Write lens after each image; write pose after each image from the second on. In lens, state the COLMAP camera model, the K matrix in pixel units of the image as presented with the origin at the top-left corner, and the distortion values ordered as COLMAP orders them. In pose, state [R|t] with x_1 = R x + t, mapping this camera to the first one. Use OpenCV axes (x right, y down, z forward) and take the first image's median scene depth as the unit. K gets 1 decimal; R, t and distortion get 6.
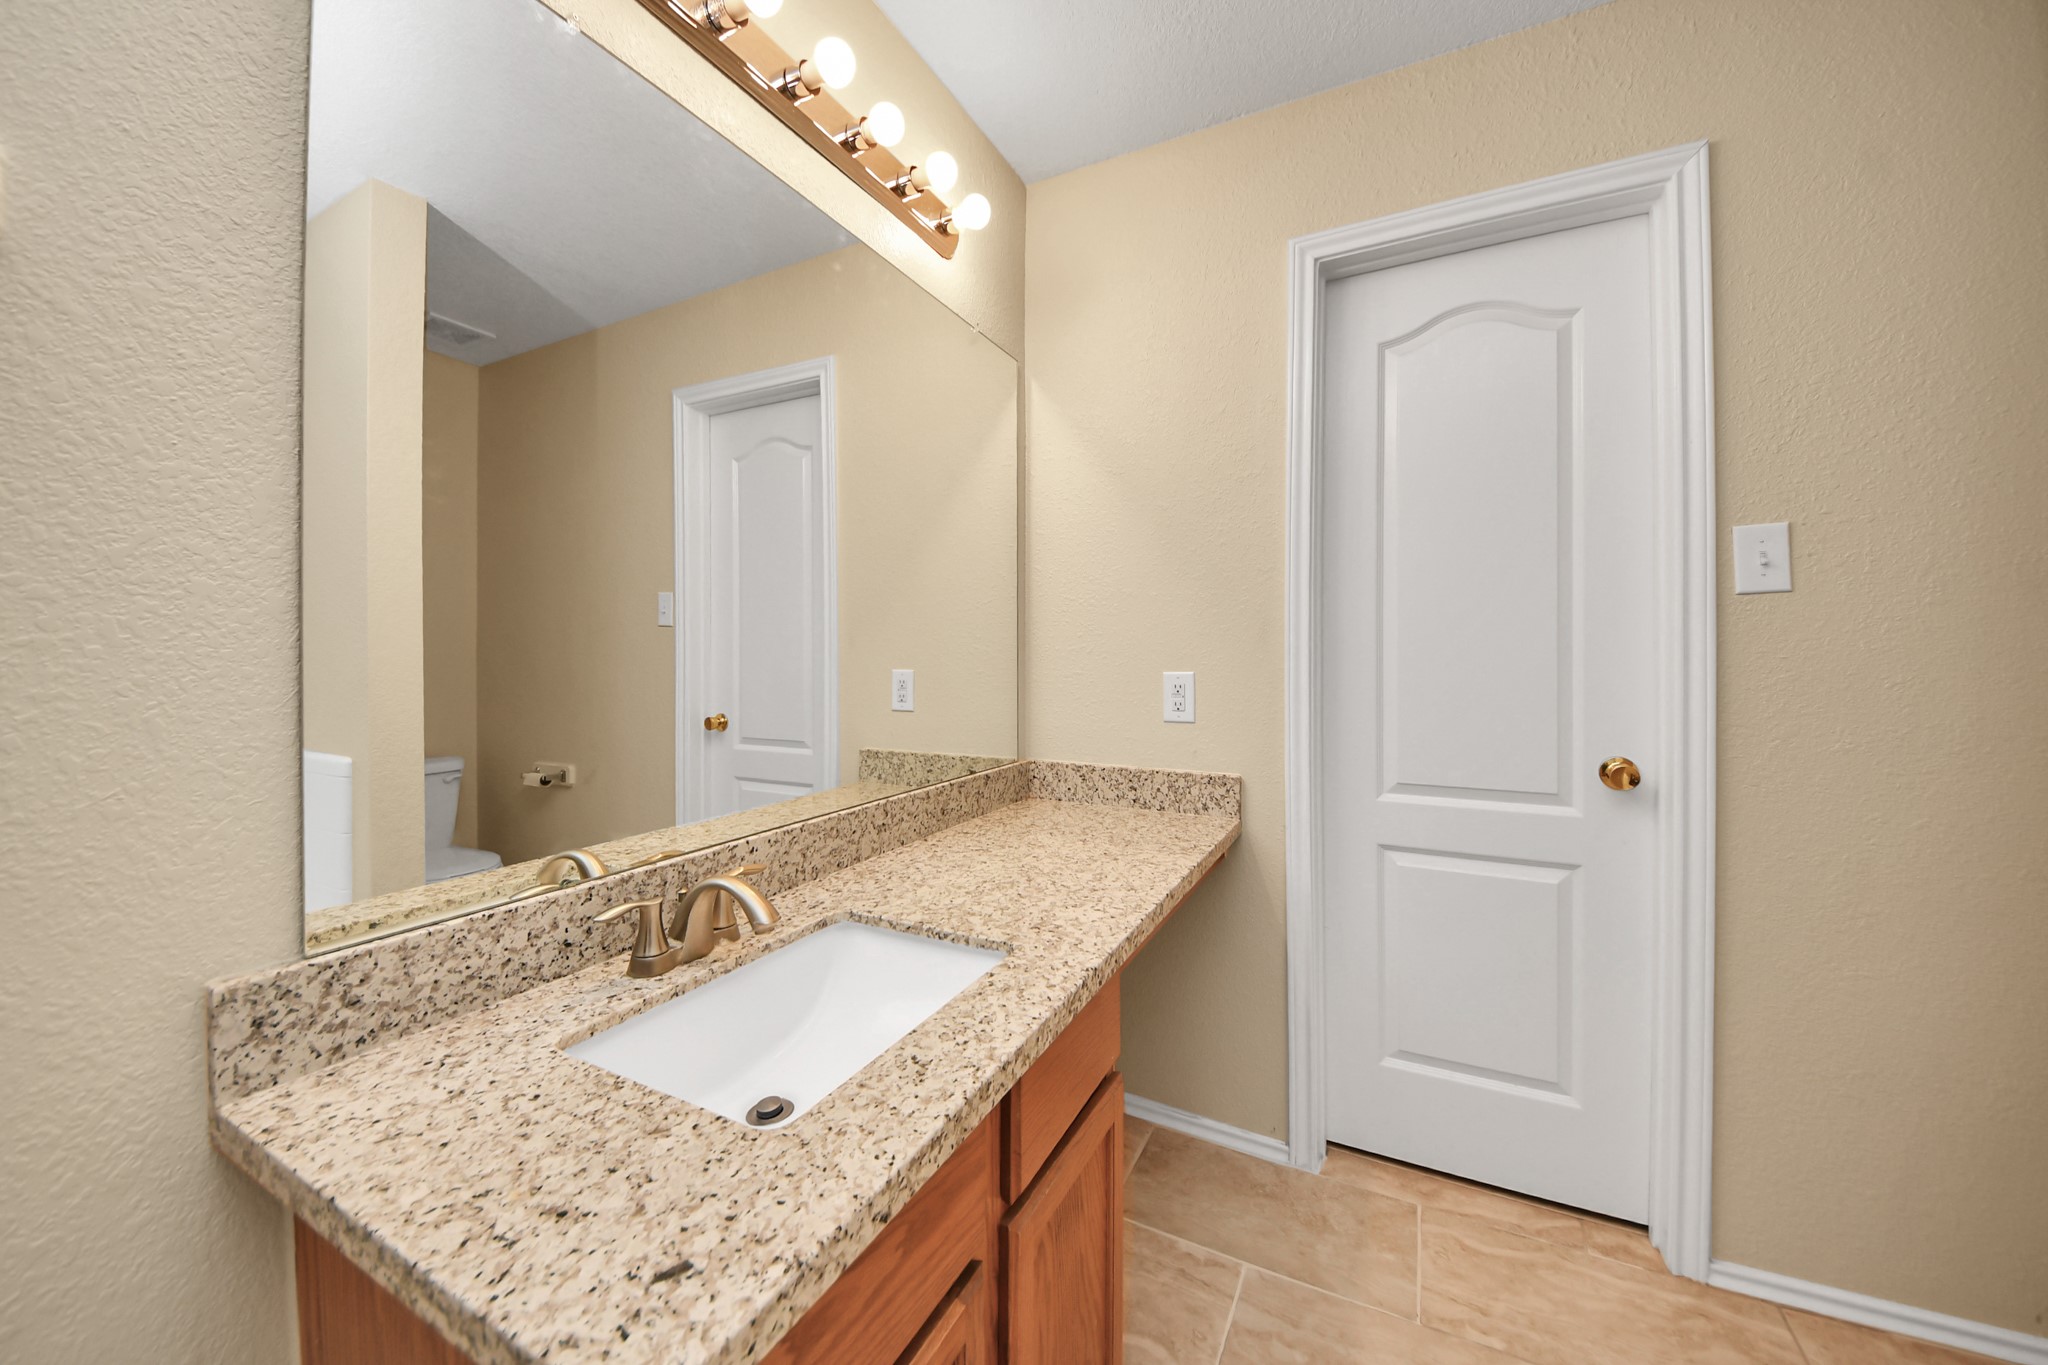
lens RADIAL K [[739.1, 0, 1018.6], [0, 739.1, 662.8], [0, 0, 1]] dist [0.022651, -0.015685]
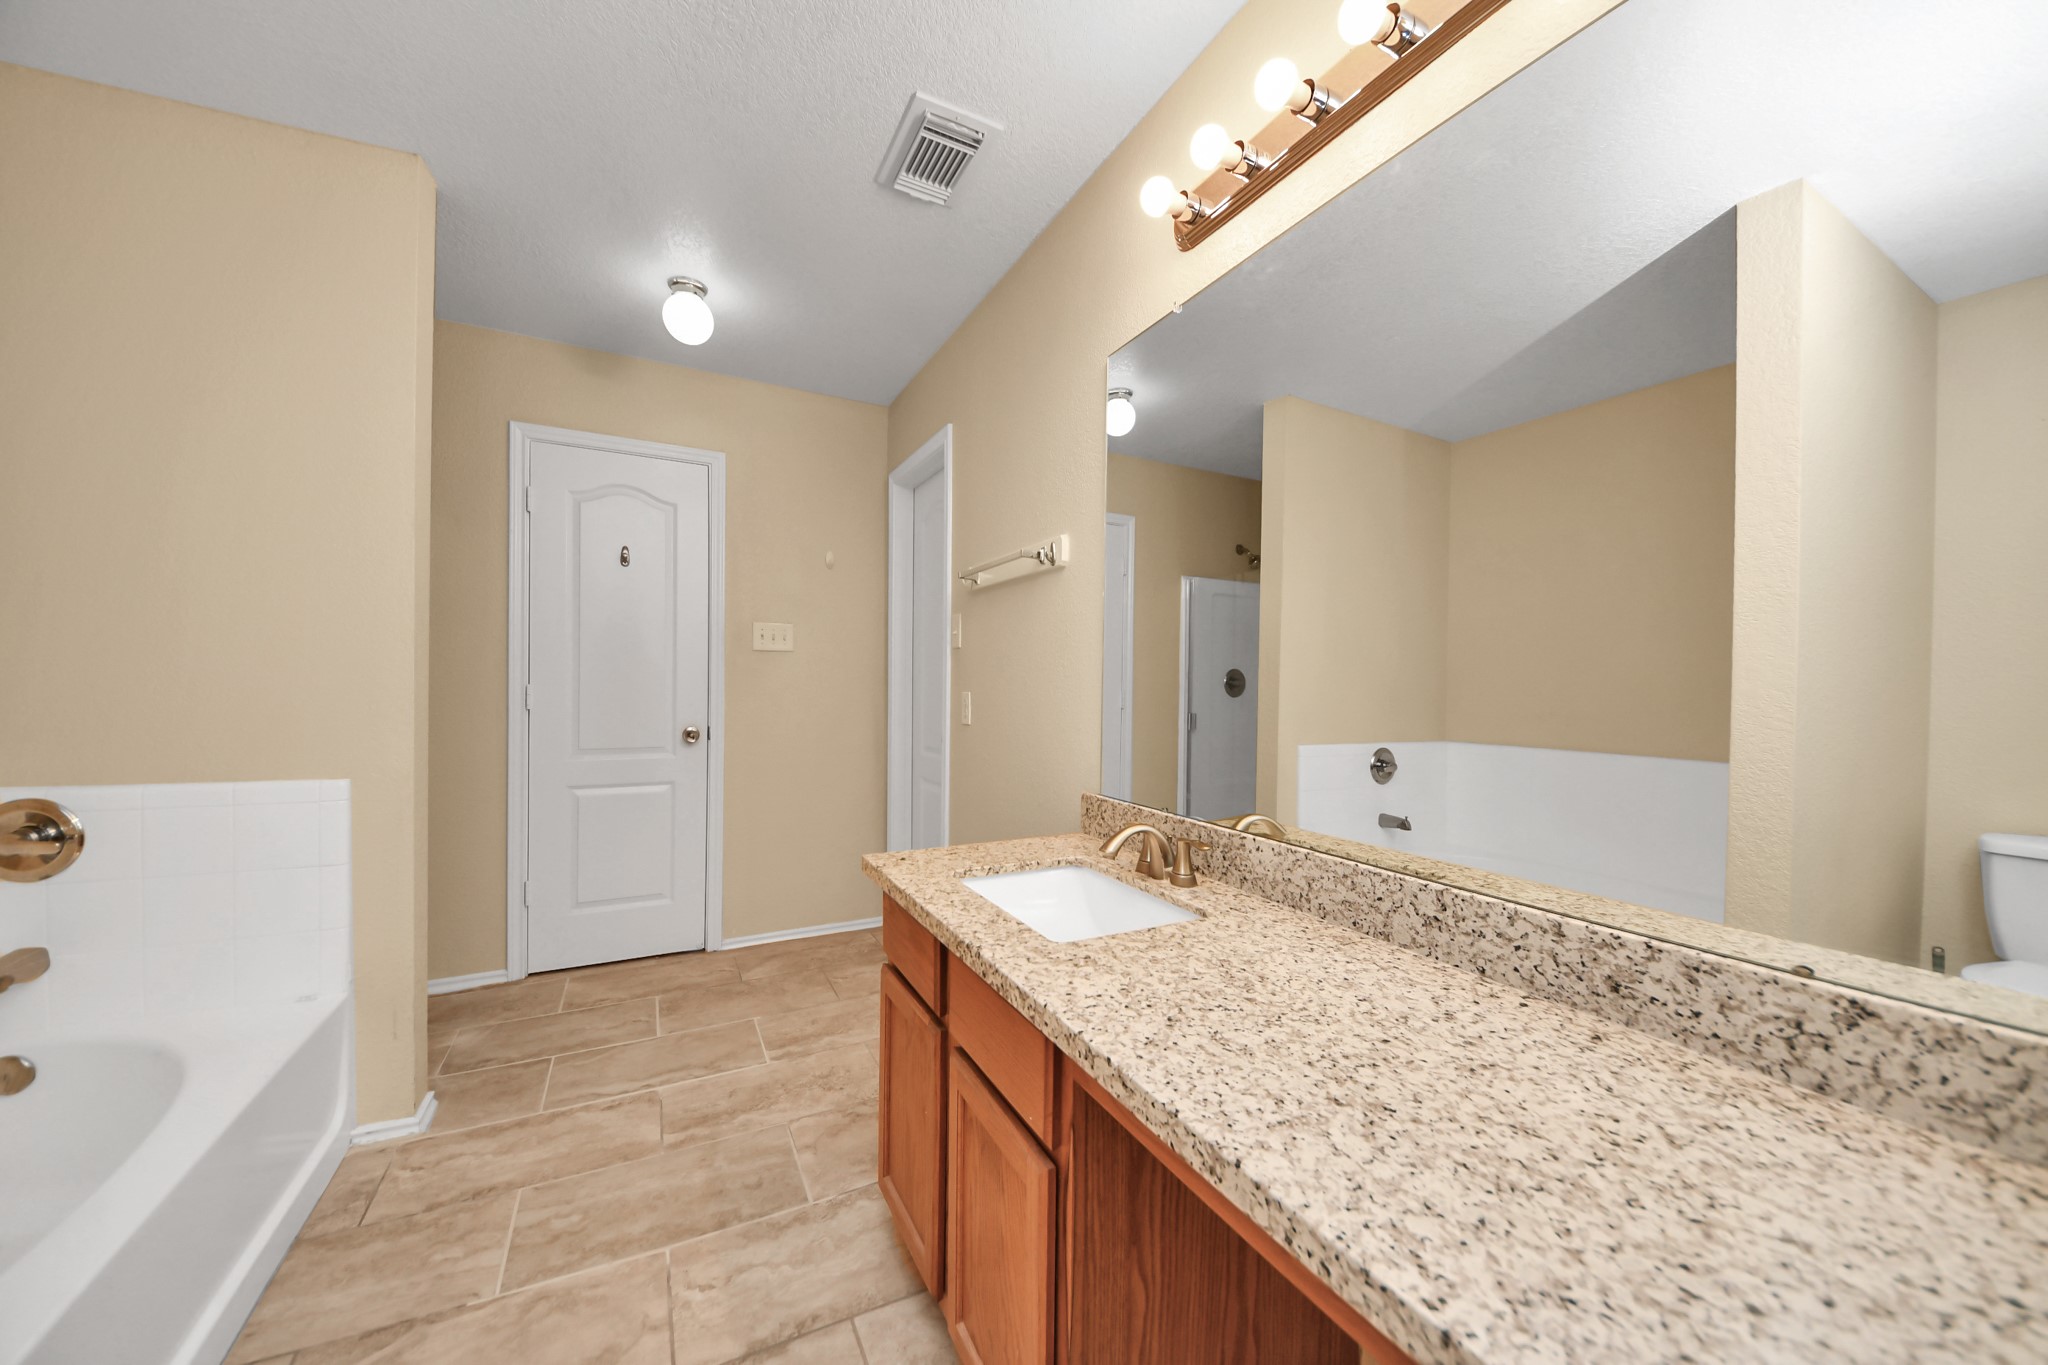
lens RADIAL K [[738.9, 0, 1024.0], [0, 738.9, 682.5], [0, 0, 1]] dist [0.023212, -0.015626]
pose [[-0.578378, -0.002401, -0.815765, 0.610453], [-0.016527, 0.999825, 0.008775, -0.008222], [0.815601, 0.018558, -0.578317, 1.049142]]
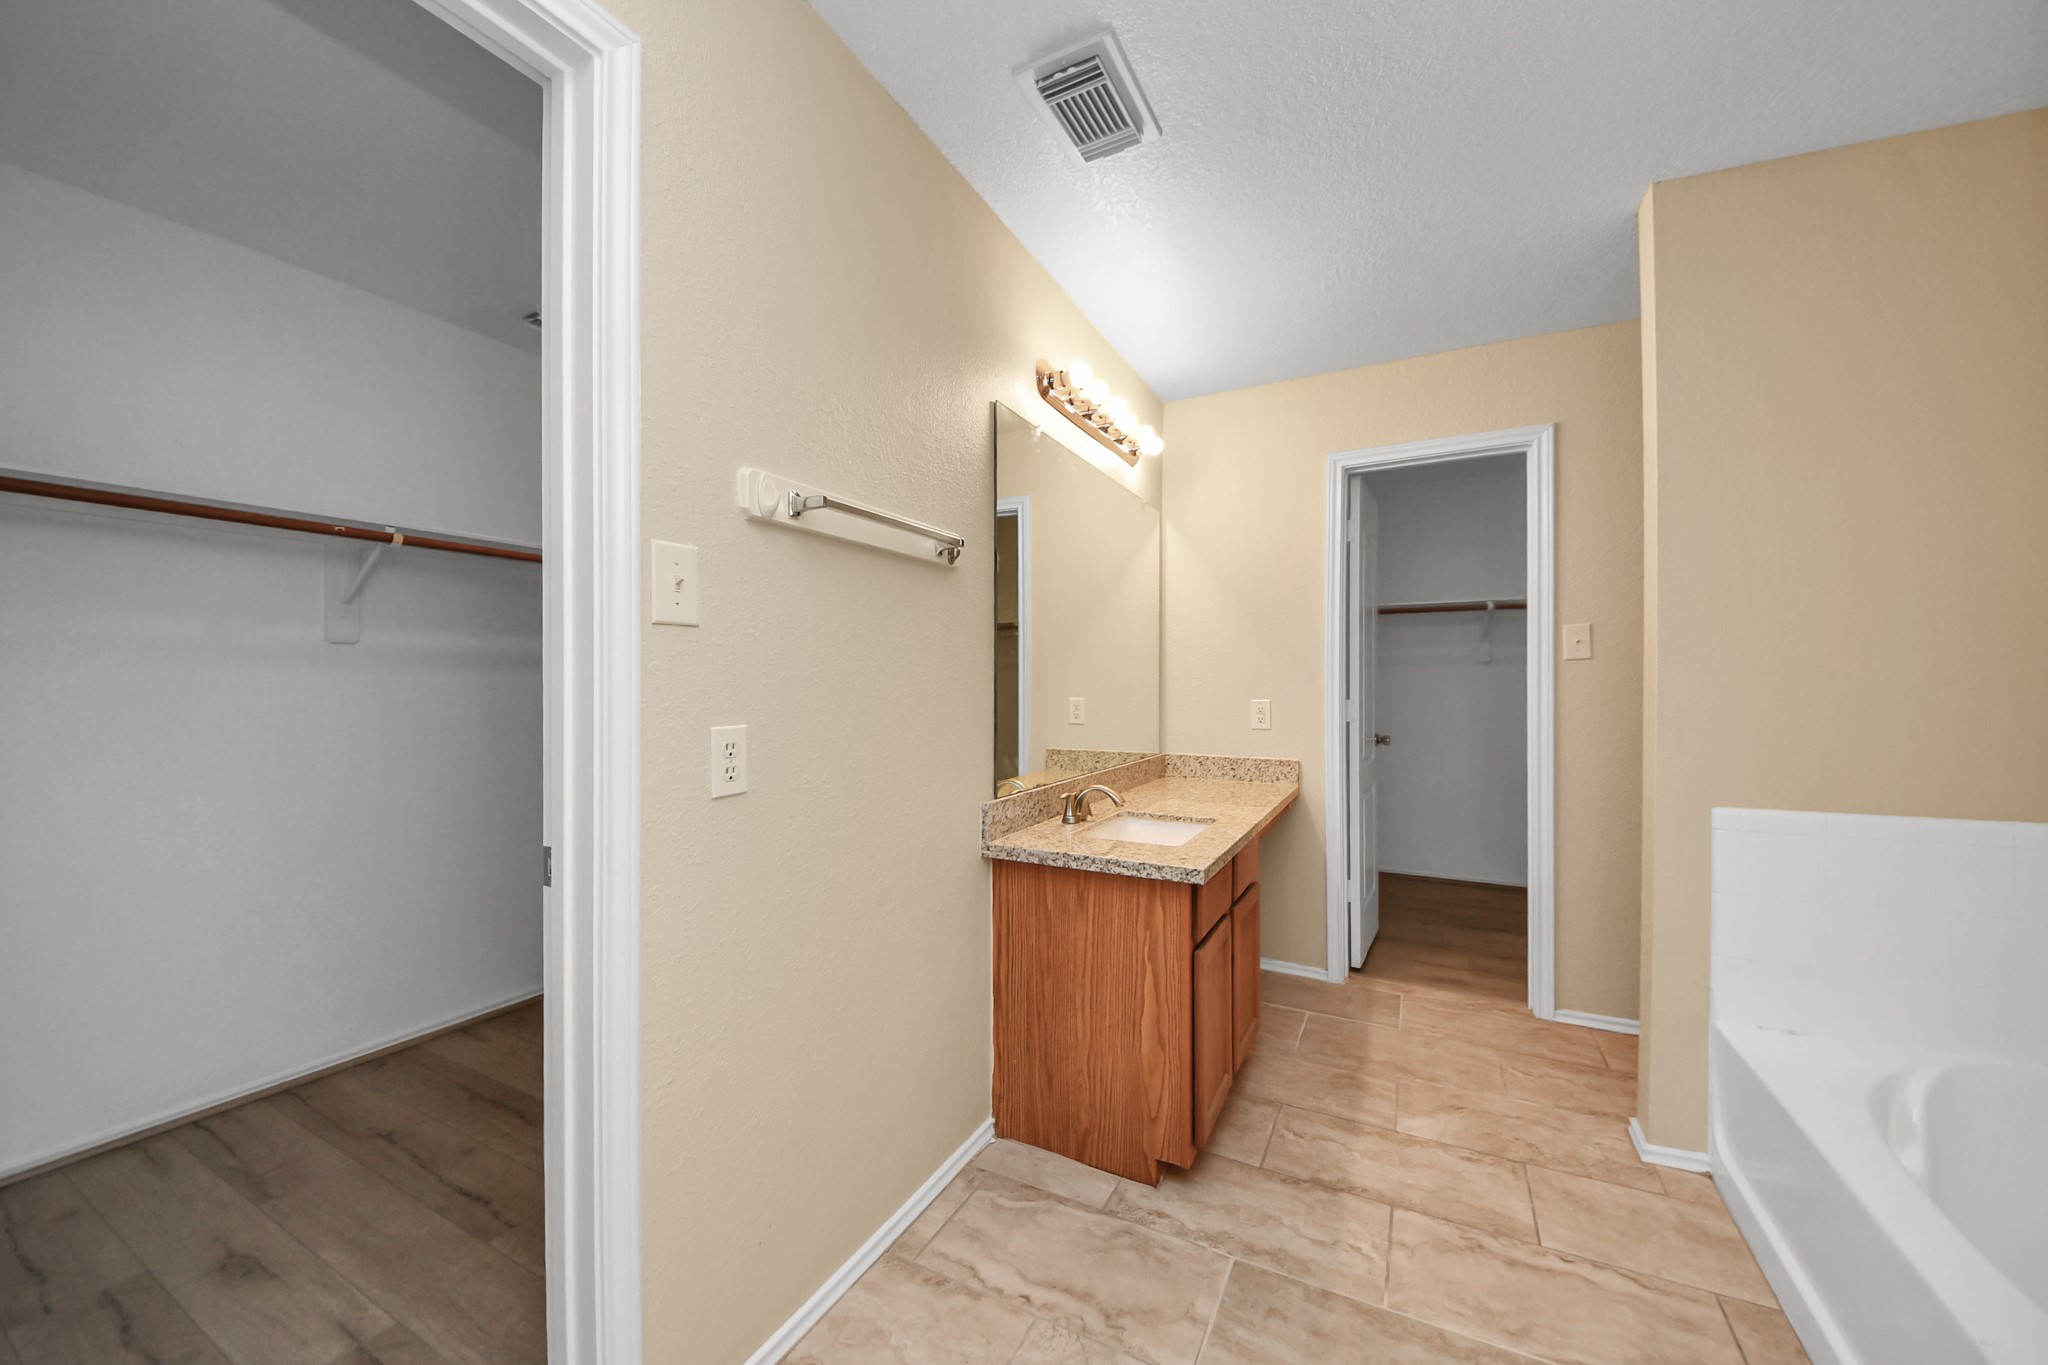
lens RADIAL K [[749.4, 0, 1015.4], [0, 749.4, 686.0], [0, 0, 1]] dist [0.024283, -0.017467]
pose [[0.999925, 0.001632, -0.012179, -0.392546], [-0.001683, 0.999990, -0.004133, -0.013383], [0.012172, 0.004153, 0.999917, -0.876622]]
